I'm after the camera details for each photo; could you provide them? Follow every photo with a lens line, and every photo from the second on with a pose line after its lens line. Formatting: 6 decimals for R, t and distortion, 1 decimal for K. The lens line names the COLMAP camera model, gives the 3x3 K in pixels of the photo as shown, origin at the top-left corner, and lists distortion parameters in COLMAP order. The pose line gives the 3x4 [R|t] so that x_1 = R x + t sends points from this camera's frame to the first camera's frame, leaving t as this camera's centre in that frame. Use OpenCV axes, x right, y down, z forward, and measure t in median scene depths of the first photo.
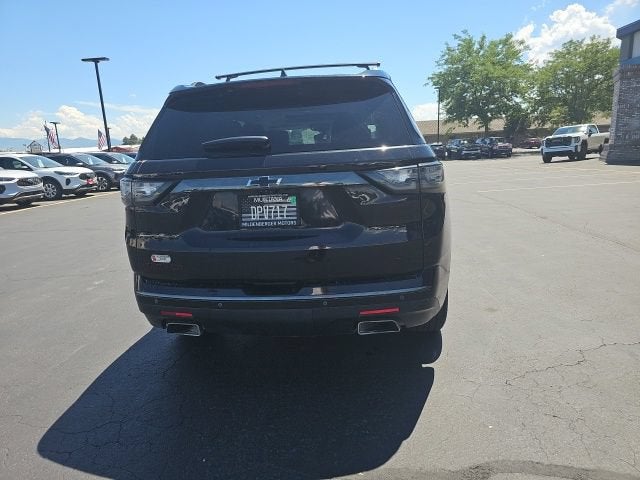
lens RADIAL K [[423.5, 0, 312.8], [0, 423.5, 241.8], [0, 0, 1]] dist [0.049898, -0.042743]
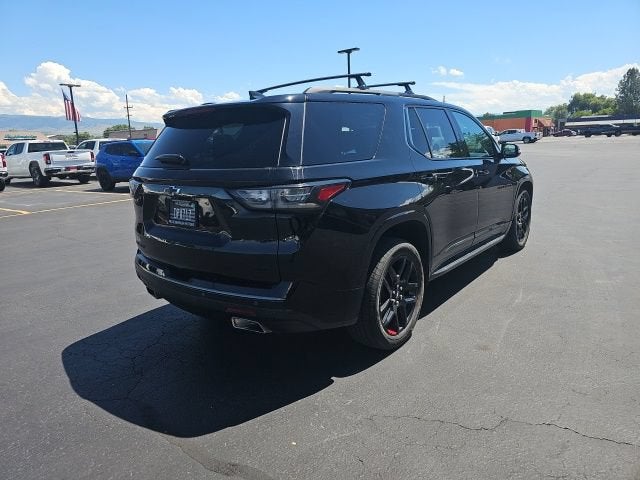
lens RADIAL K [[423.5, 0, 316.4], [0, 423.5, 229.3], [0, 0, 1]] dist [0.049898, -0.042743]
pose [[0.841826, 0.126129, -0.524805, 0.466426], [-0.114383, 0.991918, 0.054914, -0.072476], [0.527490, 0.013801, 0.849449, 0.070830]]
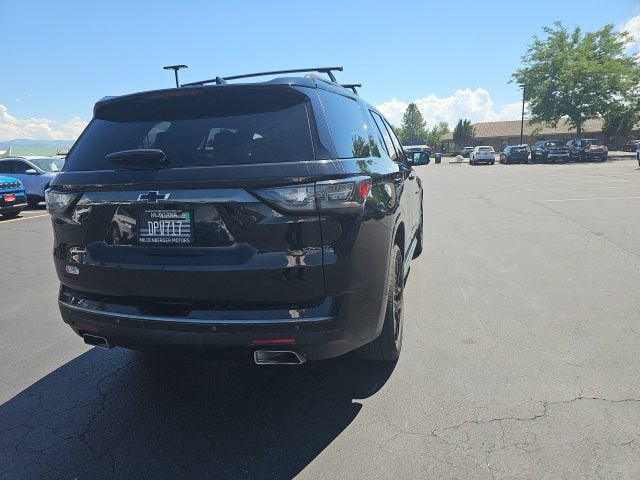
lens RADIAL K [[423.5, 0, 311.5], [0, 423.5, 243.4], [0, 0, 1]] dist [0.049898, -0.042743]
pose [[0.983912, 0.042689, -0.173478, 0.201331], [-0.042694, 0.999081, 0.003704, -0.027677], [0.173477, 0.003762, 0.984831, 0.058903]]
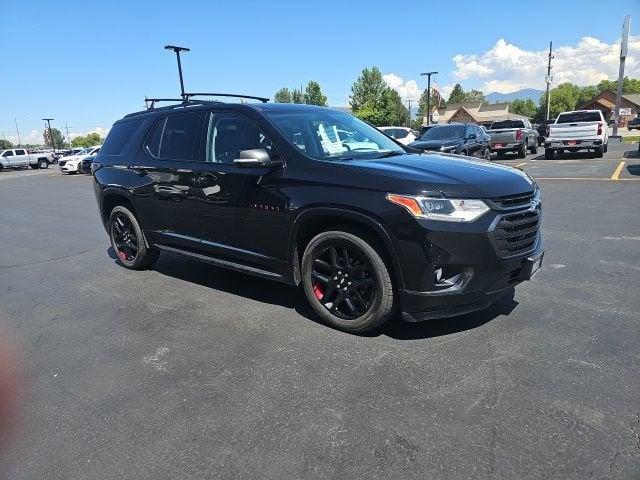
lens RADIAL K [[423.5, 0, 309.5], [0, 423.5, 235.5], [0, 0, 1]] dist [0.049898, -0.042743]
pose [[-0.548623, 0.260283, -0.794522, 0.904003], [-0.090349, 0.926284, 0.365835, -0.440077], [0.831174, 0.272490, -0.484664, 1.789358]]
